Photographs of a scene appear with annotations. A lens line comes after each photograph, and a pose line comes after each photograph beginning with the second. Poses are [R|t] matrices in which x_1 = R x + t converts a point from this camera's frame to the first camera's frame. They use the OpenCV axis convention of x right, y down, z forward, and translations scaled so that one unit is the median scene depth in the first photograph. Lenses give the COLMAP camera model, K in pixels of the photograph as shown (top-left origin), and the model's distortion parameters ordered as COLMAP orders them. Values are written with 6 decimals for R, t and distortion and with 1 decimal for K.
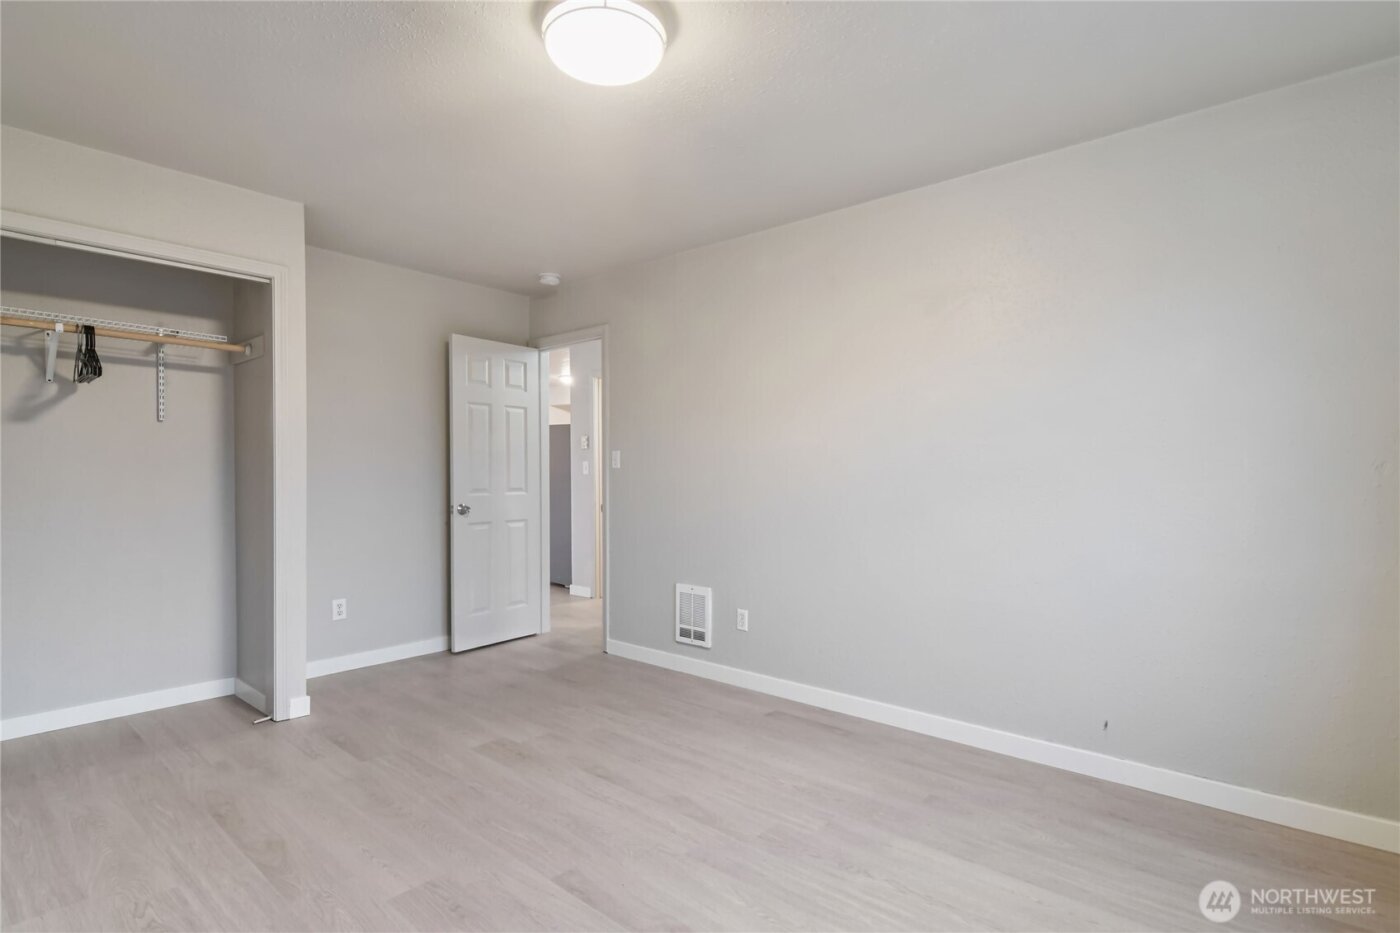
lens RADIAL K [[722.2, 0, 700.0], [0, 722.2, 466.5], [0, 0, 1]] dist [0.003915, 0.000249]
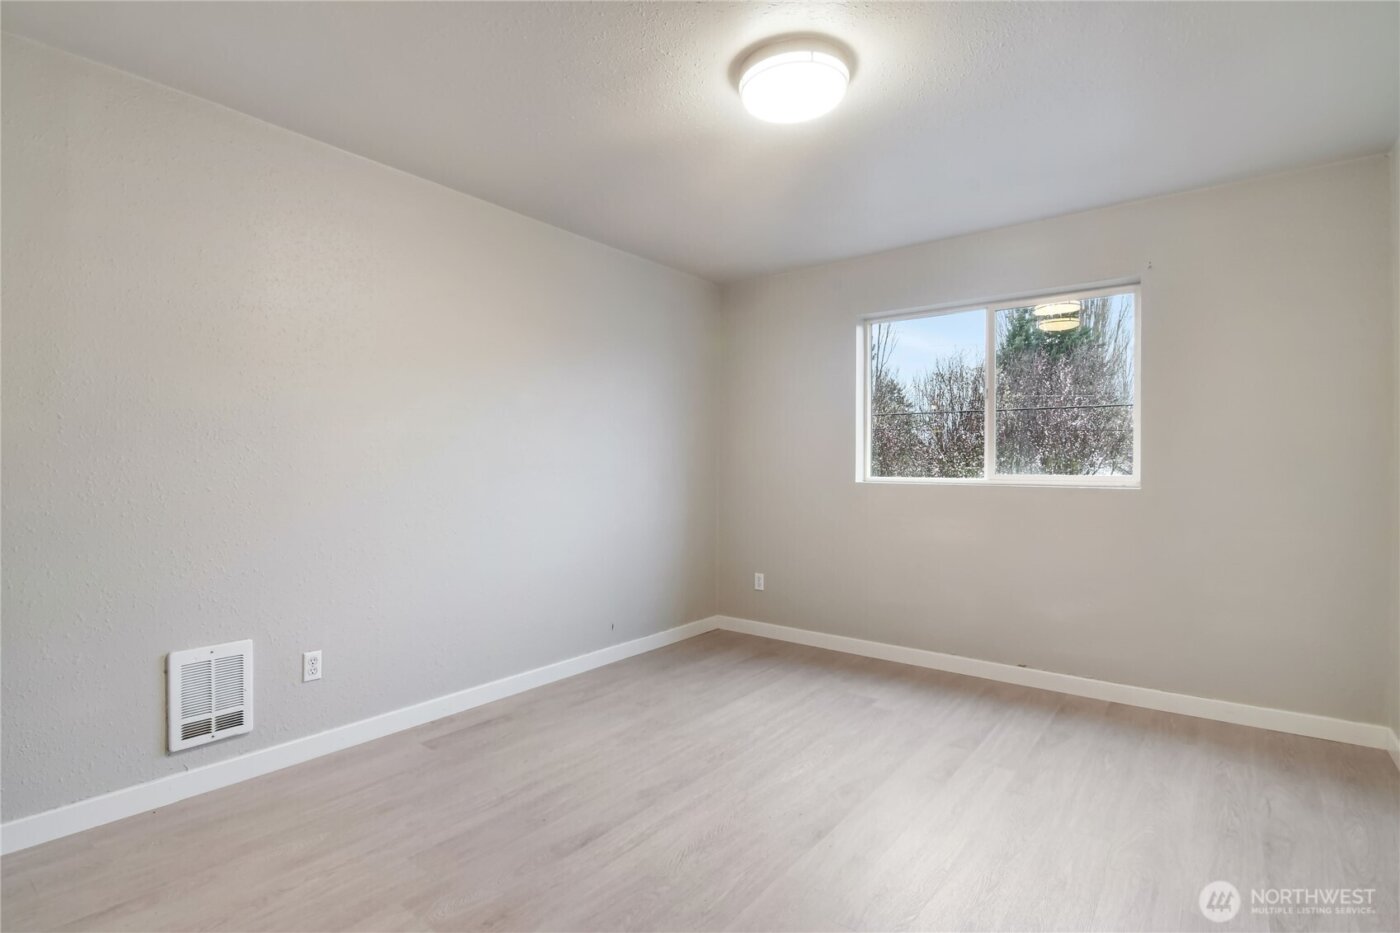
lens RADIAL K [[681.7, 0, 700.0], [0, 681.7, 466.5], [0, 0, 1]] dist [-0.025900, 0.000117]
pose [[-0.088465, -0.009165, 0.996037, -0.856146], [-0.024405, 0.999677, 0.007031, -0.000724], [-0.995780, -0.023687, -0.088660, 0.904224]]
